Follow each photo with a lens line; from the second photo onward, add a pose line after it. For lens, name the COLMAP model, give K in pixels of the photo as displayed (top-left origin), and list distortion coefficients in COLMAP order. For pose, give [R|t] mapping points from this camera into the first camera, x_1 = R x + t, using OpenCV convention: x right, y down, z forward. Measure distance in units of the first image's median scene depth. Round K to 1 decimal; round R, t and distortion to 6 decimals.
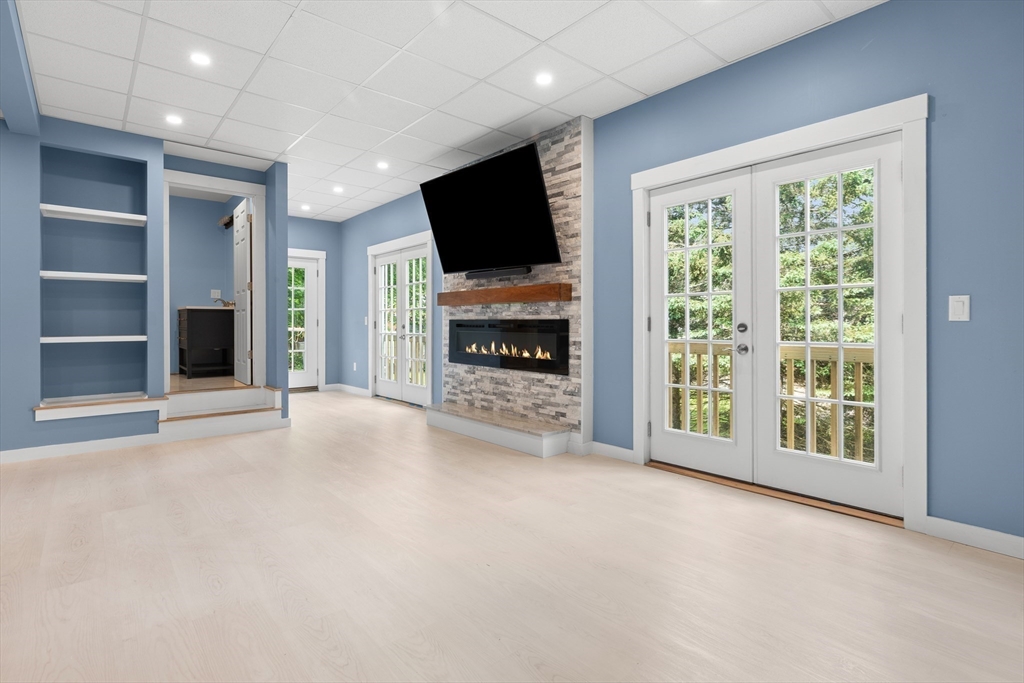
lens RADIAL K [[500.9, 0, 514.4], [0, 500.9, 323.0], [0, 0, 1]] dist [0.000004, 0.000115]
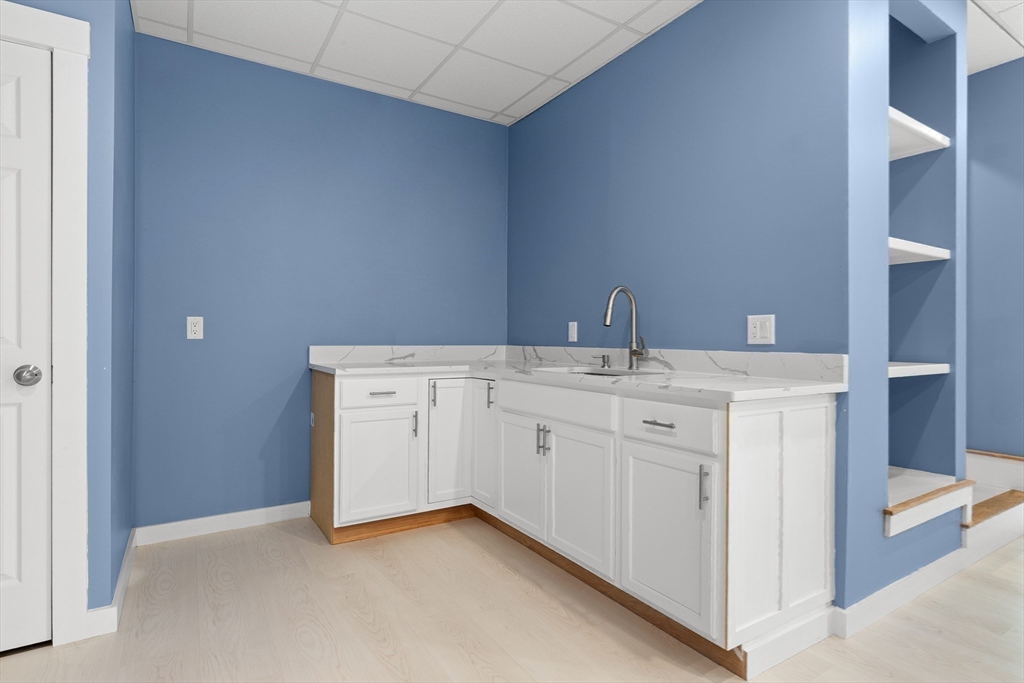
lens RADIAL K [[526.1, 0, 510.4], [0, 526.1, 337.1], [0, 0, 1]] dist [-0.001074, -0.000210]
pose [[0.987489, 0.008168, -0.157475, -1.107540], [-0.008131, 0.999967, 0.000879, 0.001210], [0.157477, 0.000412, 0.987523, 0.379607]]
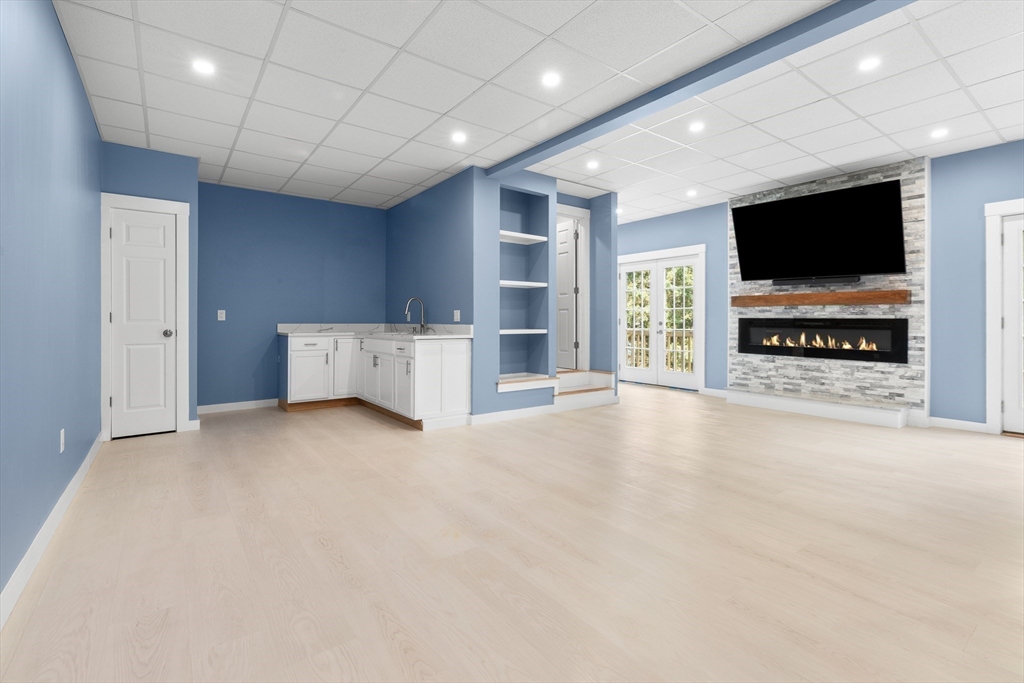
lens RADIAL K [[466.5, 0, 515.3], [0, 466.5, 319.1], [0, 0, 1]] dist [0.001744, -0.000023]
pose [[0.997502, 0.005769, -0.070399, -0.732793], [-0.005865, 0.999982, -0.001160, 0.000796], [0.070391, 0.001570, 0.997518, -0.215769]]
